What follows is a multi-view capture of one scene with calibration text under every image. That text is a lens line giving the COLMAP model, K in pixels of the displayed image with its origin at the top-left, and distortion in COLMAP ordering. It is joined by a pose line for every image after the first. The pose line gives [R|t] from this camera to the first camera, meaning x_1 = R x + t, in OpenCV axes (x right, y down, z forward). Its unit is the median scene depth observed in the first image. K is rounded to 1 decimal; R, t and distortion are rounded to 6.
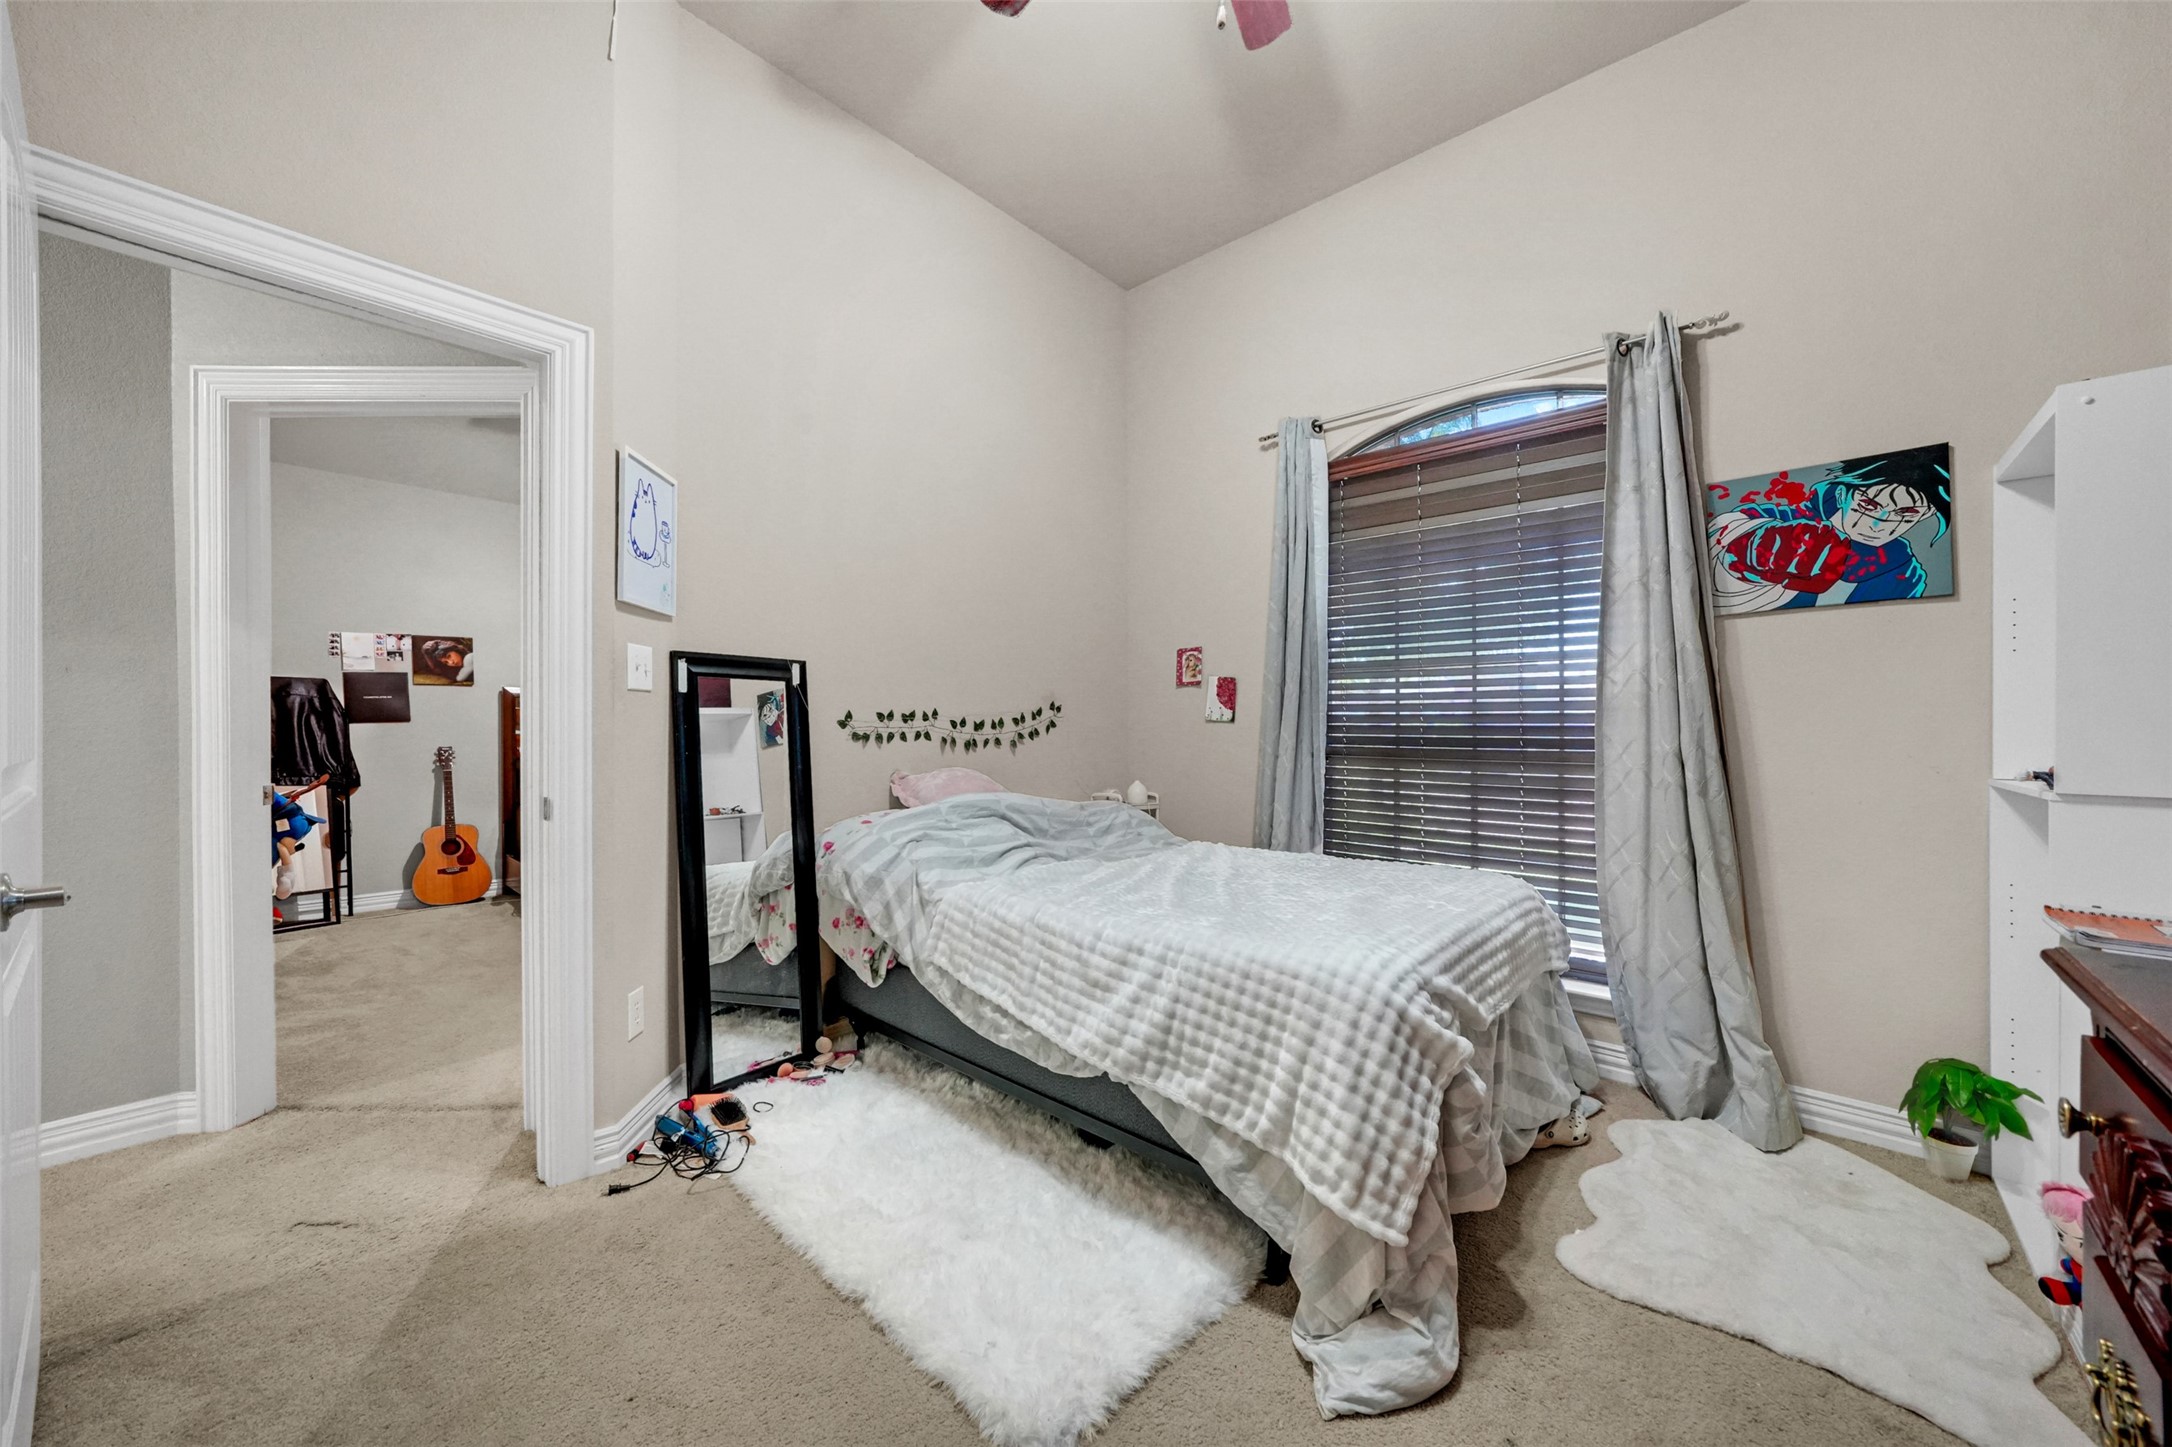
lens RADIAL K [[803.3, 0, 1076.5], [0, 803.3, 735.9], [0, 0, 1]] dist [-0.002330, -0.000052]
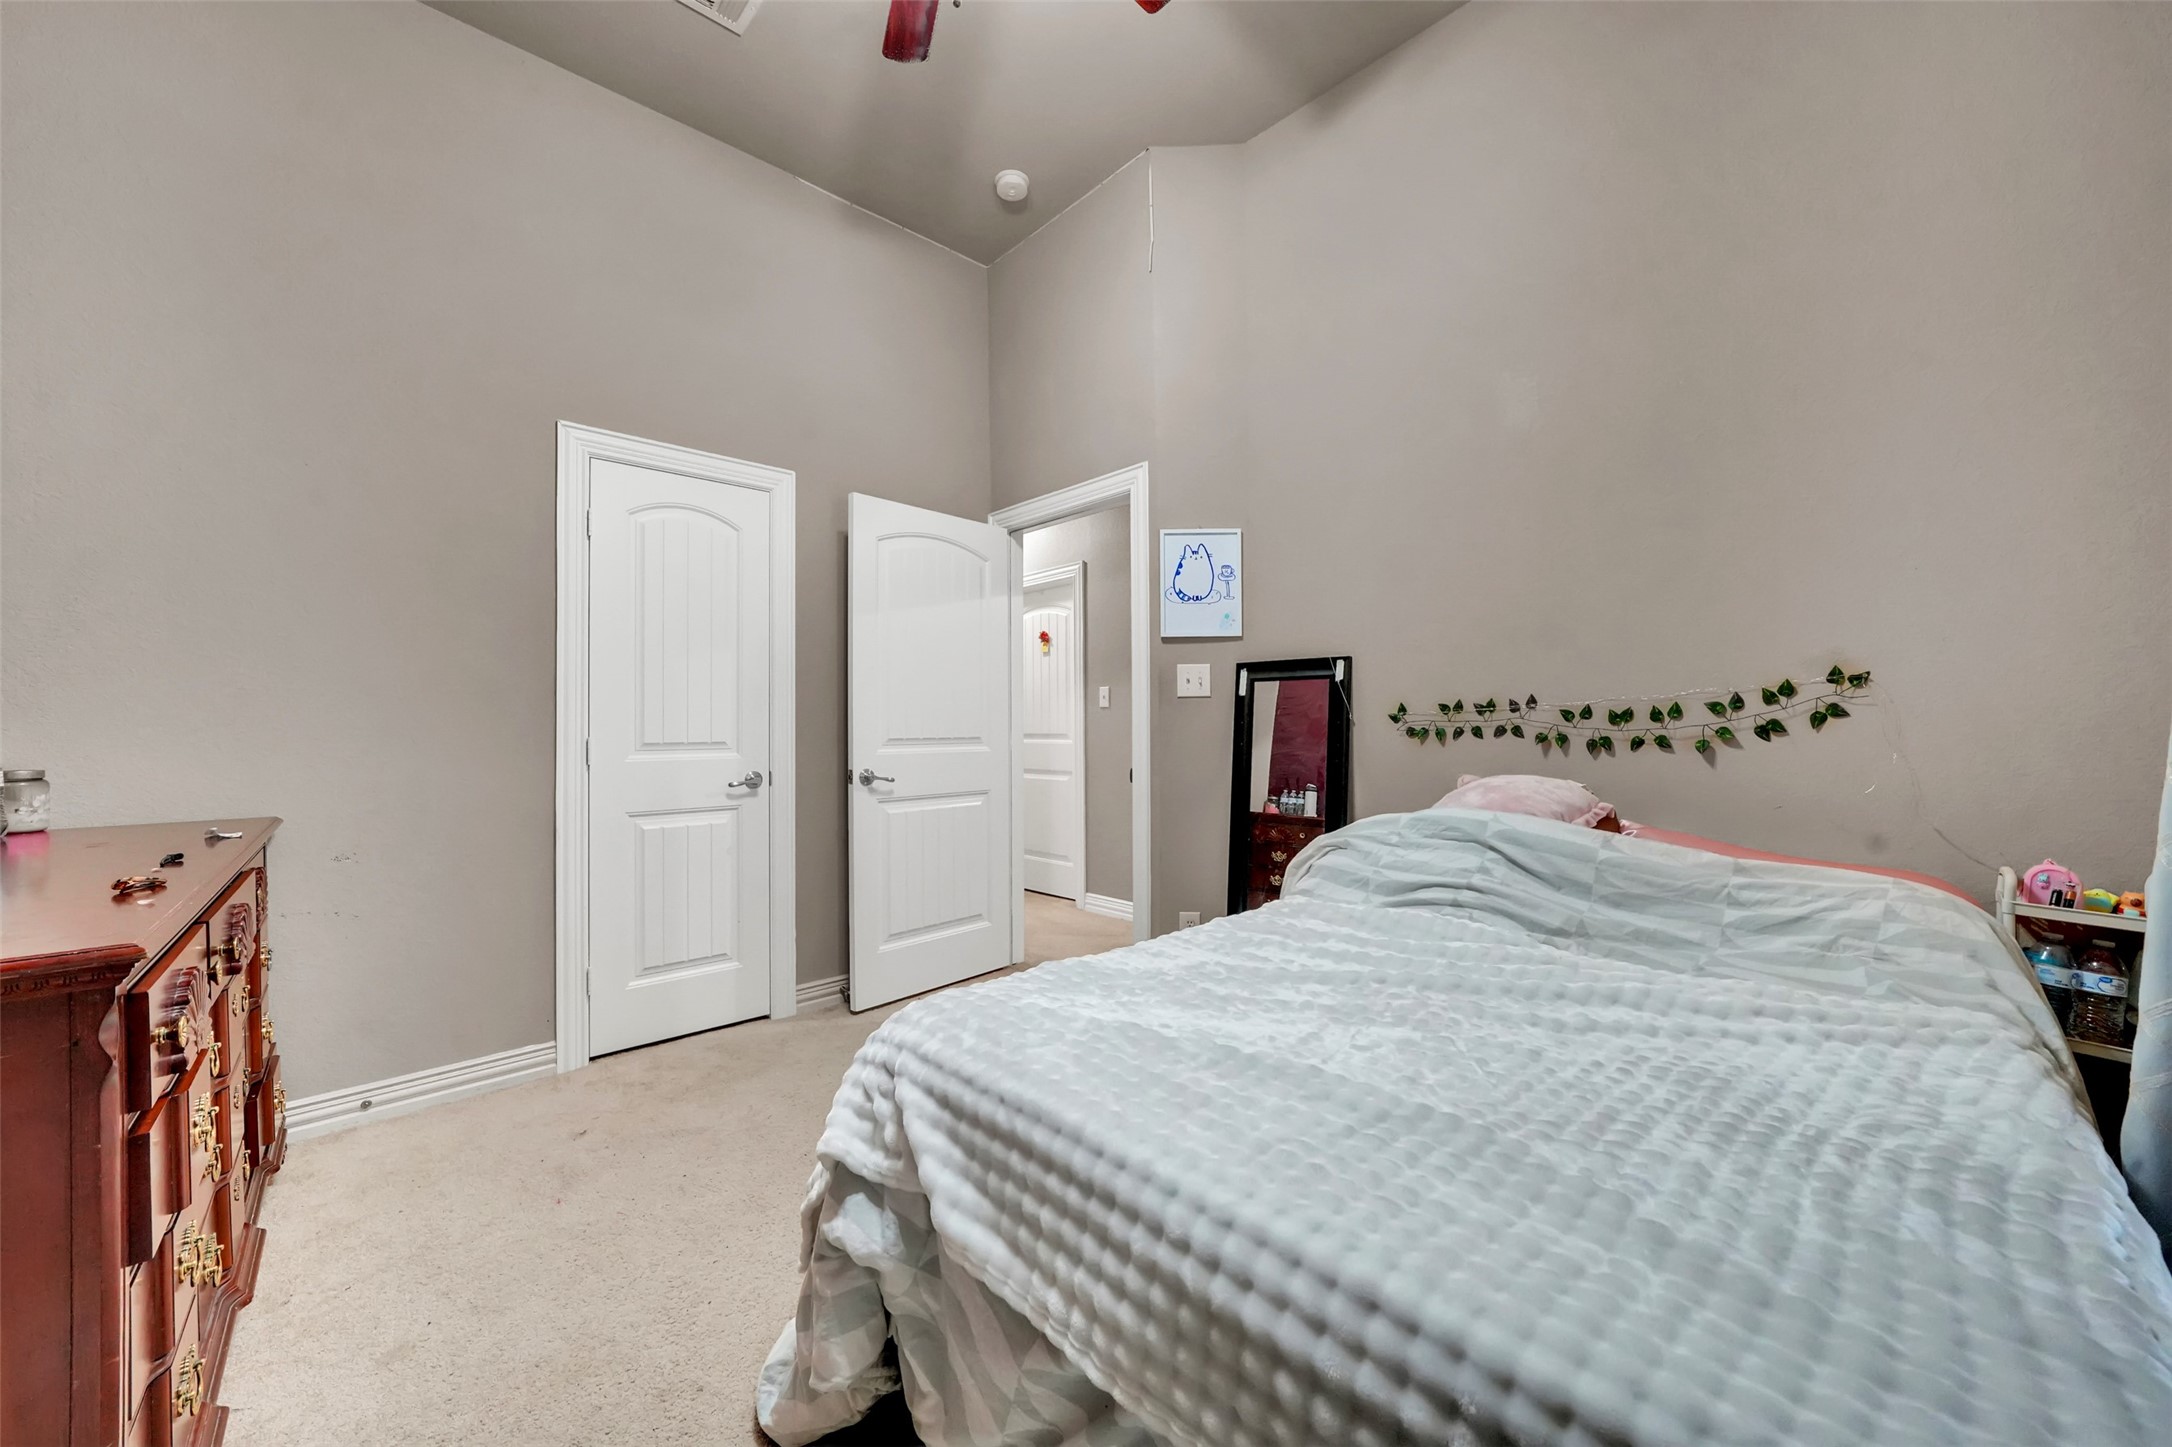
lens RADIAL K [[803.3, 0, 1084.4], [0, 803.3, 727.6], [0, 0, 1]] dist [-0.002330, -0.000052]
pose [[-0.079267, -0.000266, -0.996853, 0.782953], [-0.003537, 0.999994, 0.000015, -0.003197], [0.996847, 0.003527, -0.079268, 0.850168]]
